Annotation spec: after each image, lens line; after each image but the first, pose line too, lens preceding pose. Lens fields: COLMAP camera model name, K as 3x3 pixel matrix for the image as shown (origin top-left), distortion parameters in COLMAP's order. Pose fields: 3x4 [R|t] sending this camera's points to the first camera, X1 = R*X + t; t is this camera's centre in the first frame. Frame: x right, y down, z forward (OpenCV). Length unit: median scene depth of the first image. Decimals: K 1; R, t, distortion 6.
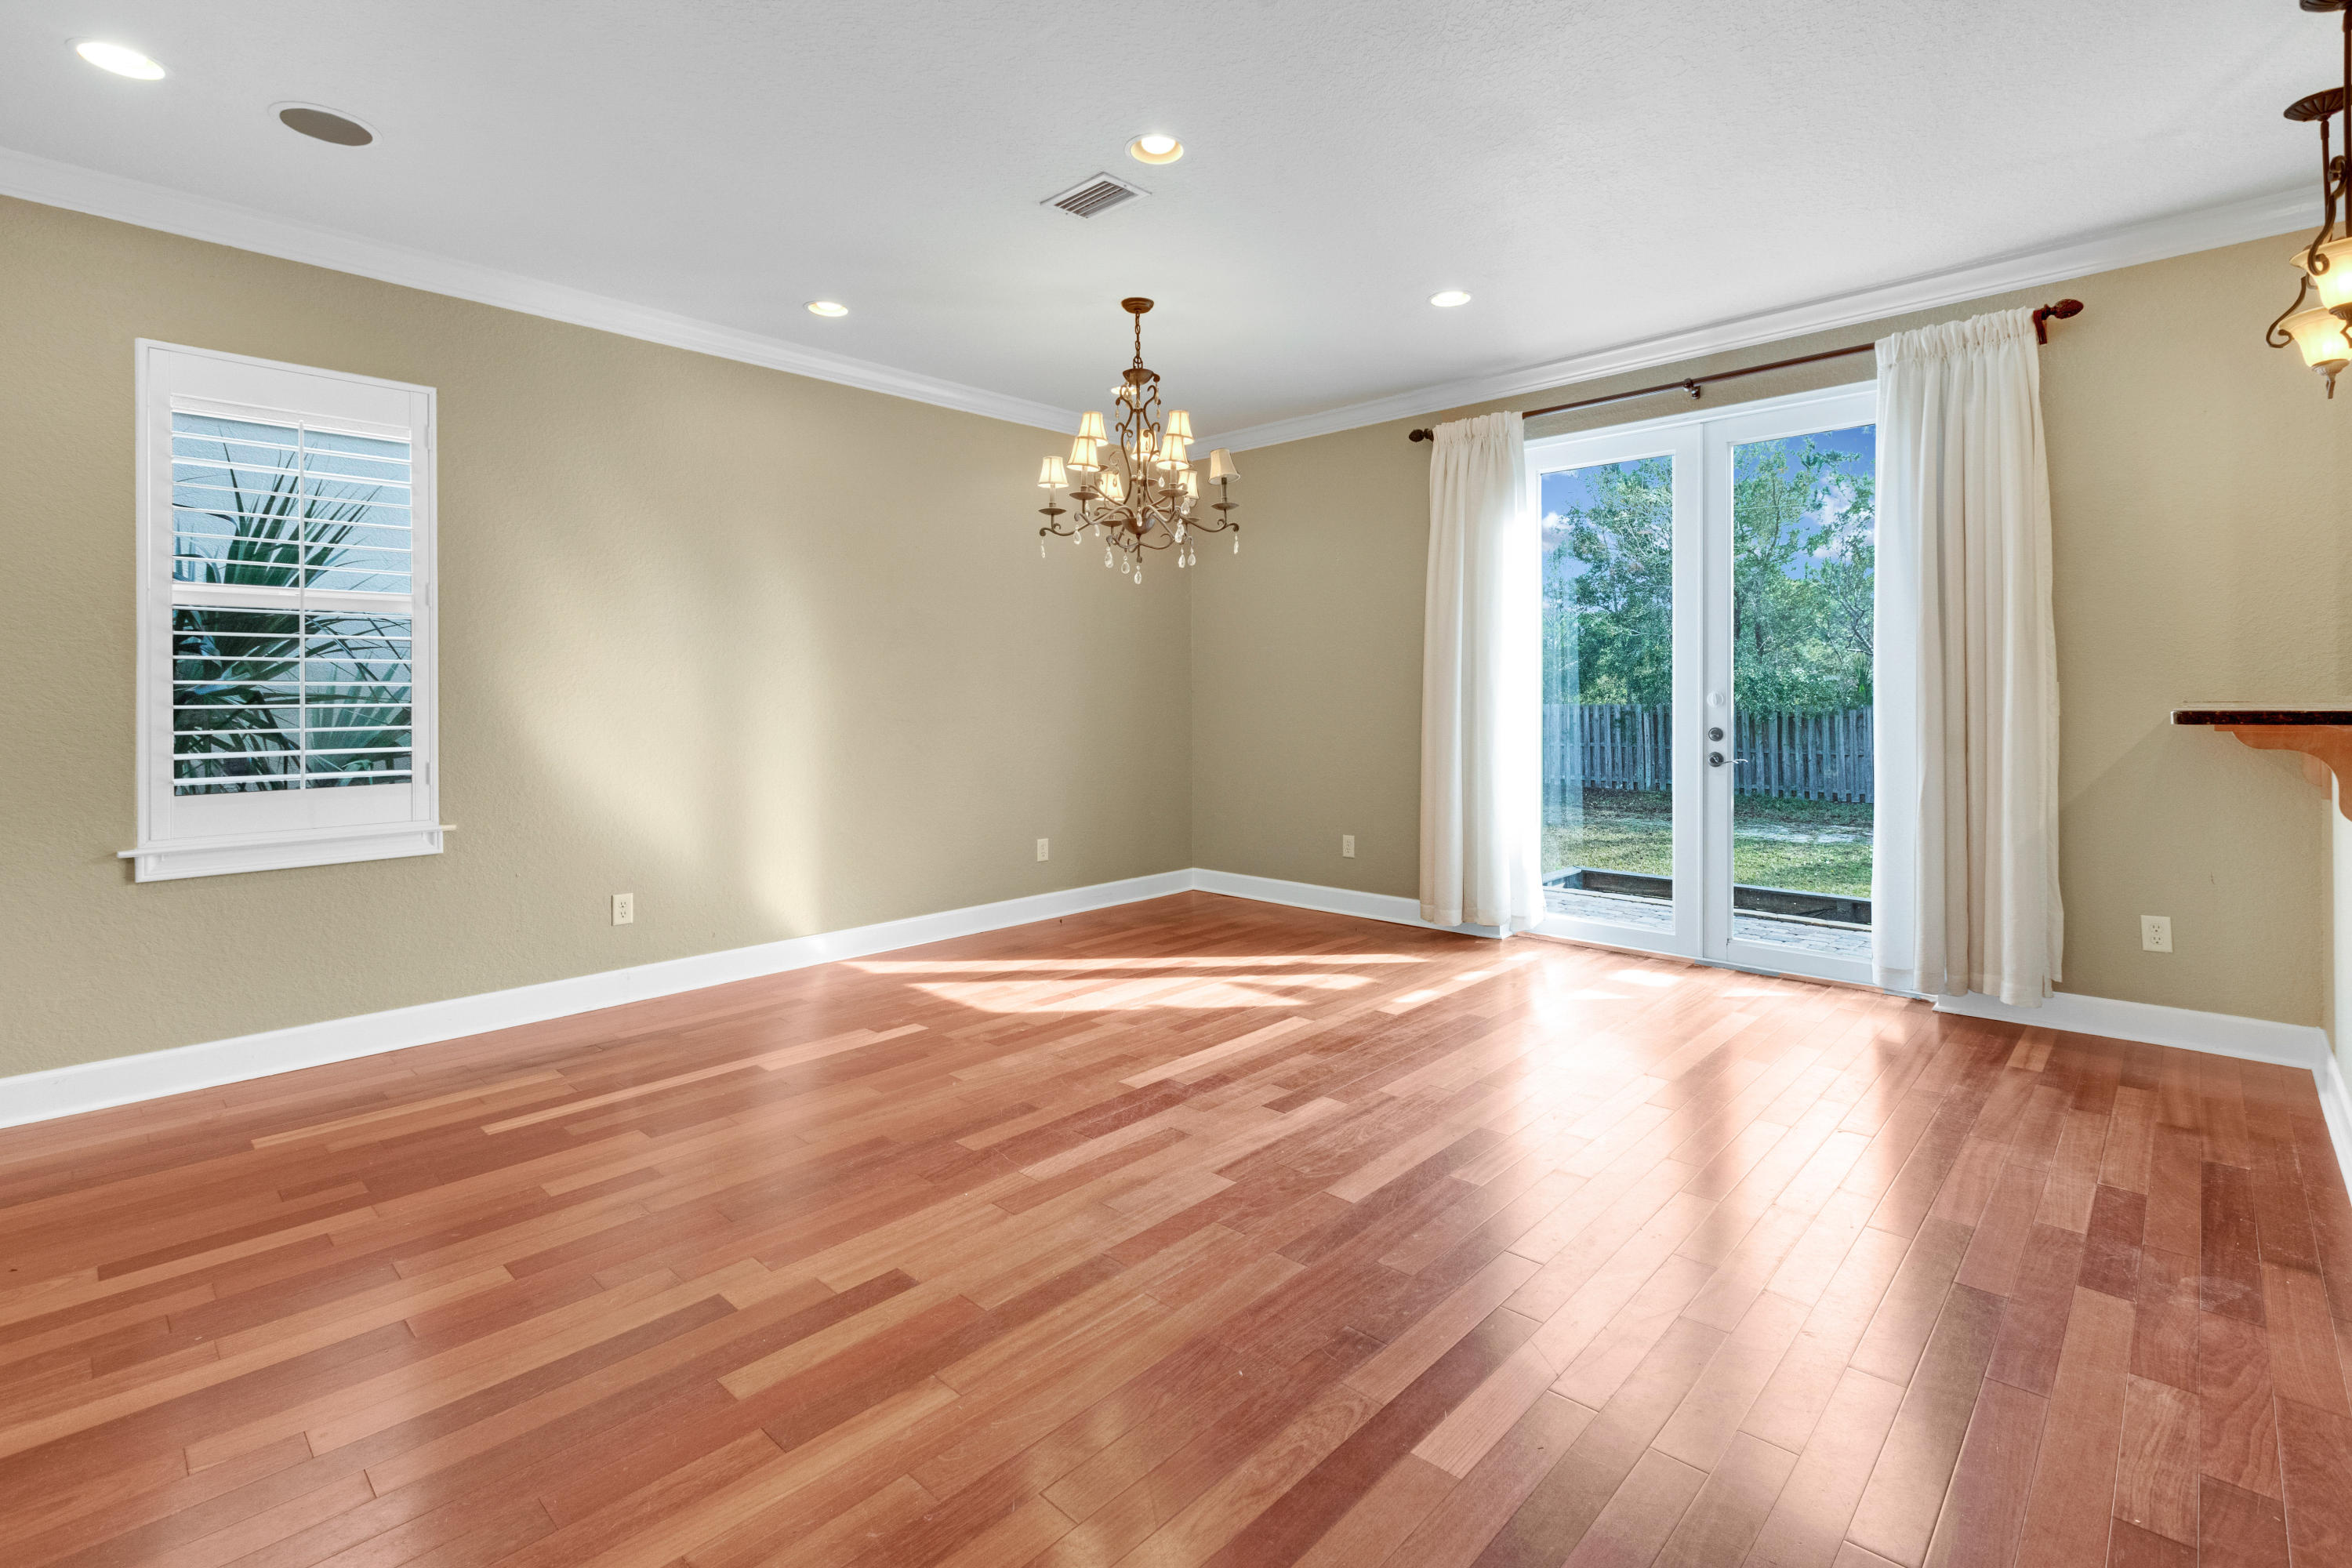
lens RADIAL K [[1088.8, 0, 1185.0], [0, 1088.8, 696.8], [0, 0, 1]] dist [0.001317, 0.000343]
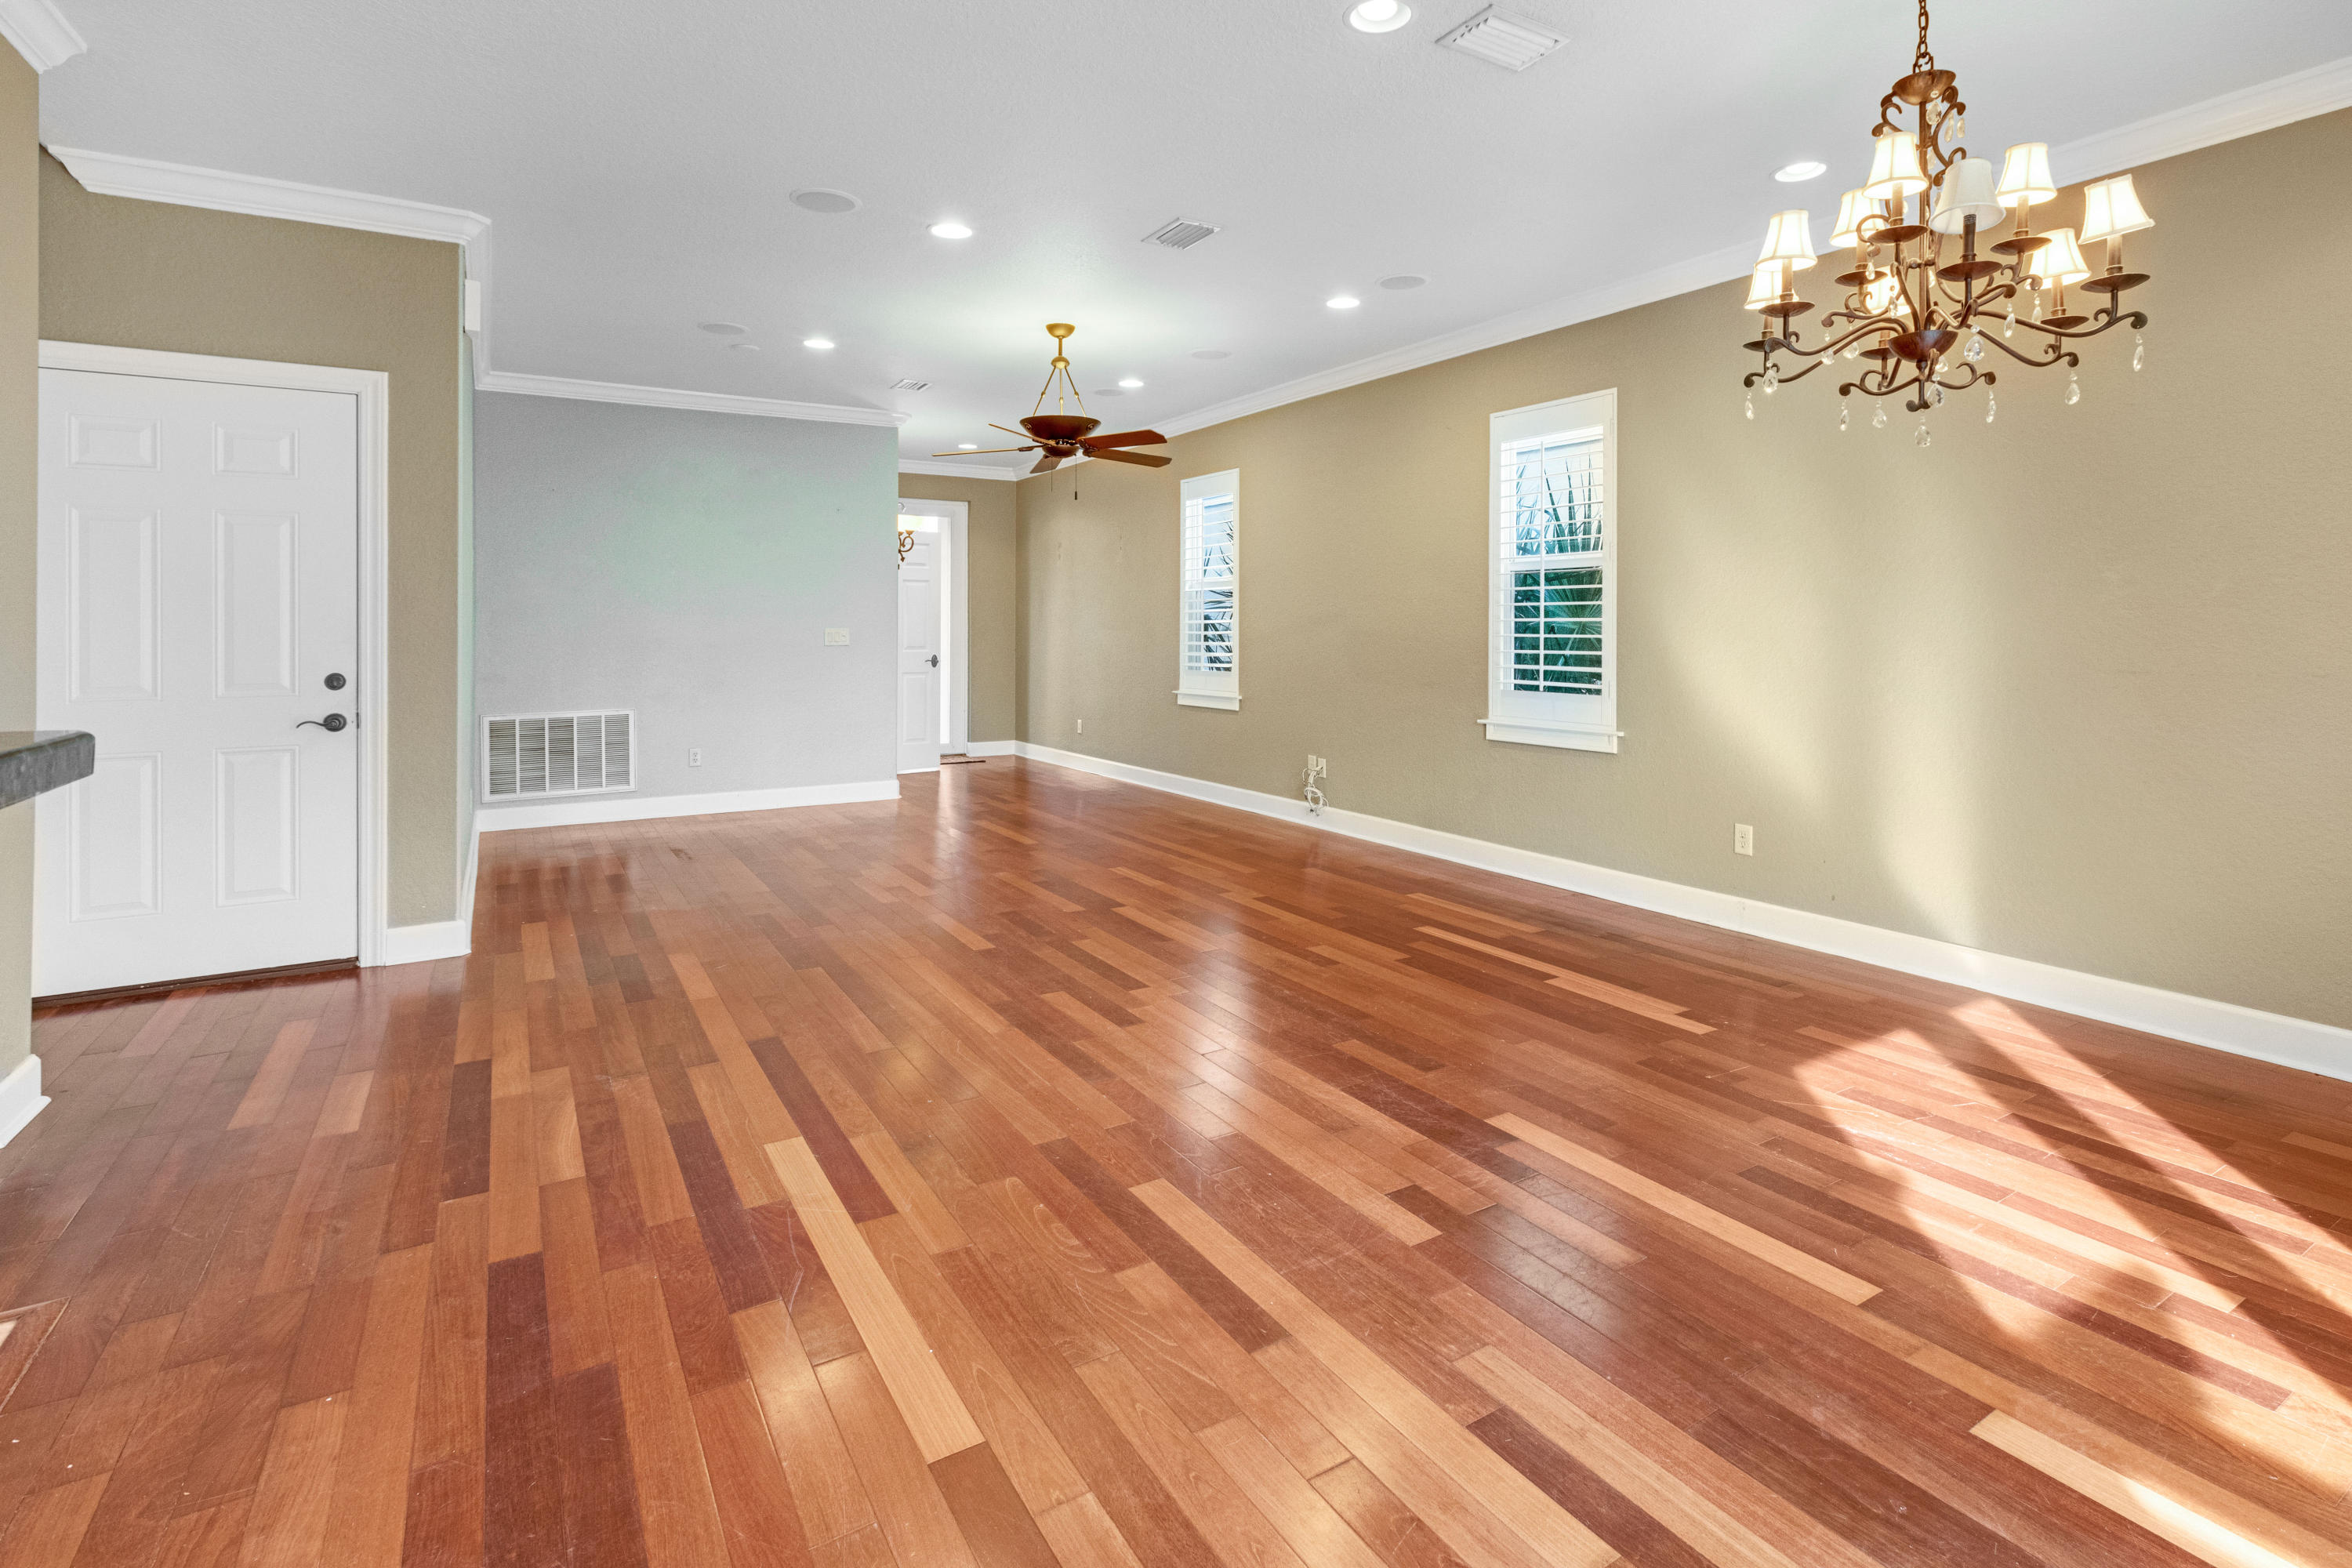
lens RADIAL K [[1126.6, 0, 1197.6], [0, 1126.6, 624.8], [0, 0, 1]] dist [0.000879, -0.000764]
pose [[-0.258058, 0.004483, -0.966119, 0.693219], [0.000123, 0.999989, 0.004607, -0.011326], [0.966129, 0.001070, -0.258056, 0.852065]]
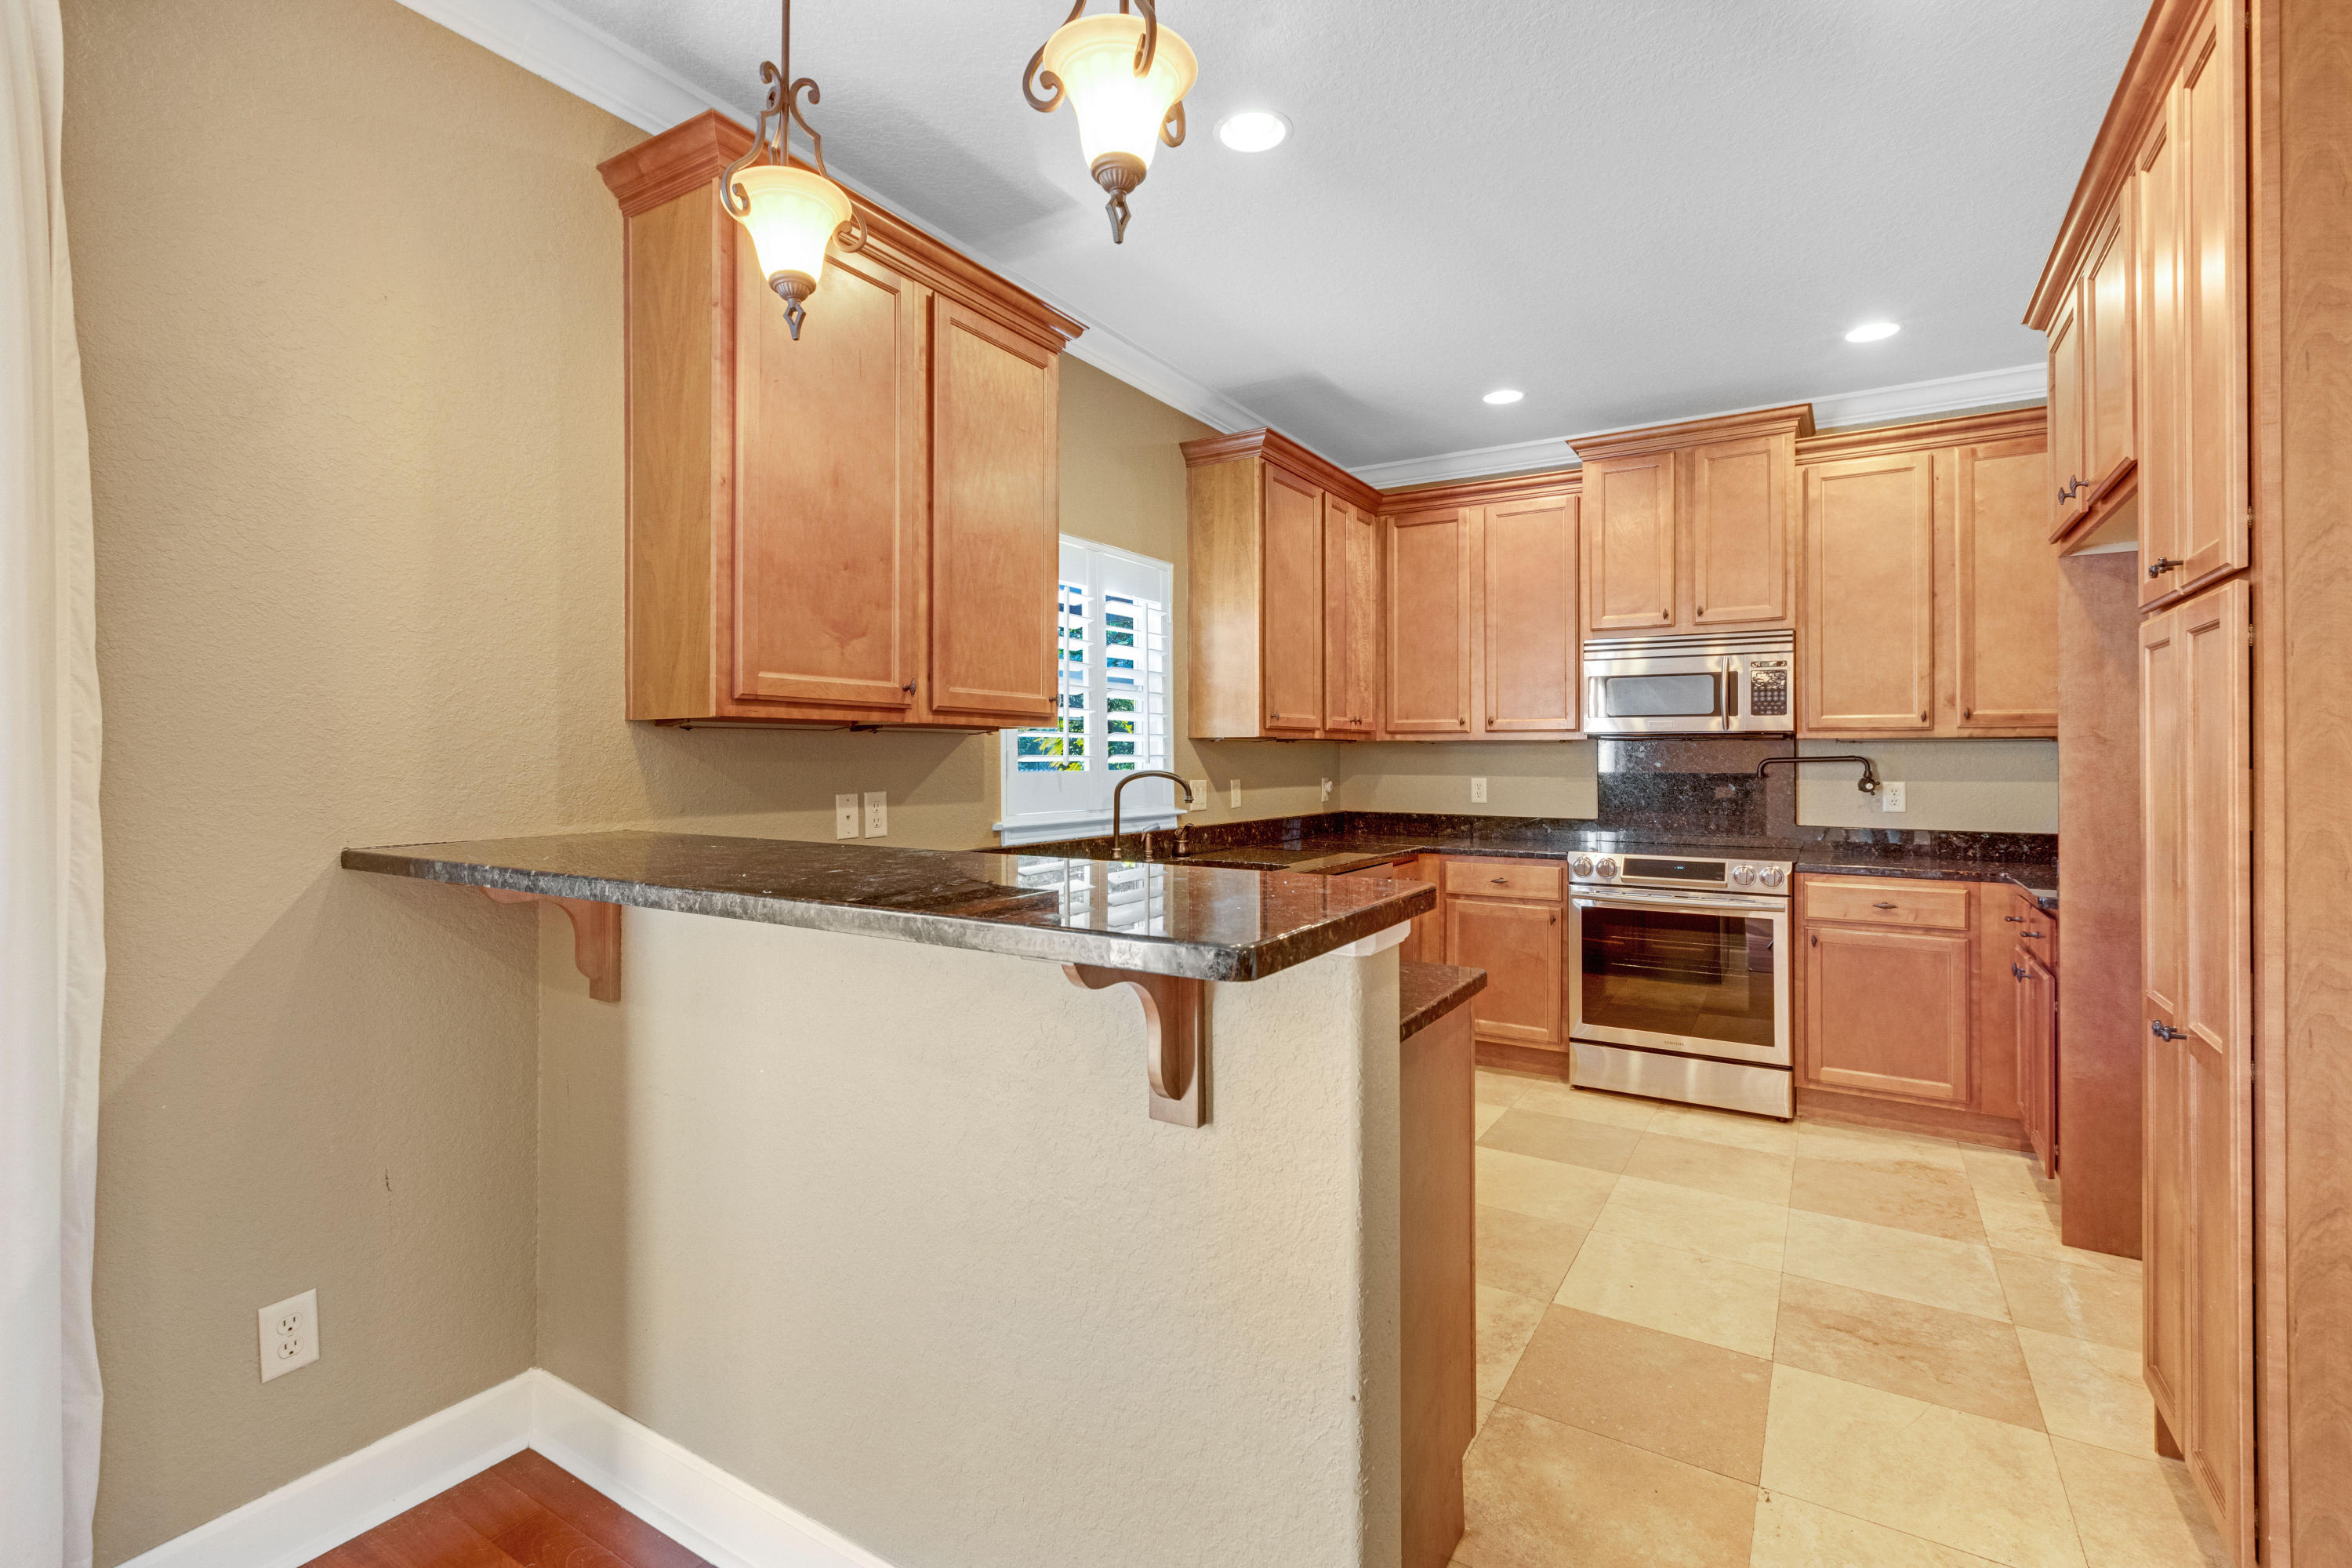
lens RADIAL K [[1060.4, 0, 1186.1], [0, 1060.4, 743.1], [0, 0, 1]] dist [0.000541, 0.000505]
pose [[-0.202618, 0.020216, 0.979049, 0.327023], [0.003937, 0.999796, -0.019829, -0.030154], [-0.979250, -0.000163, -0.202656, 0.662833]]
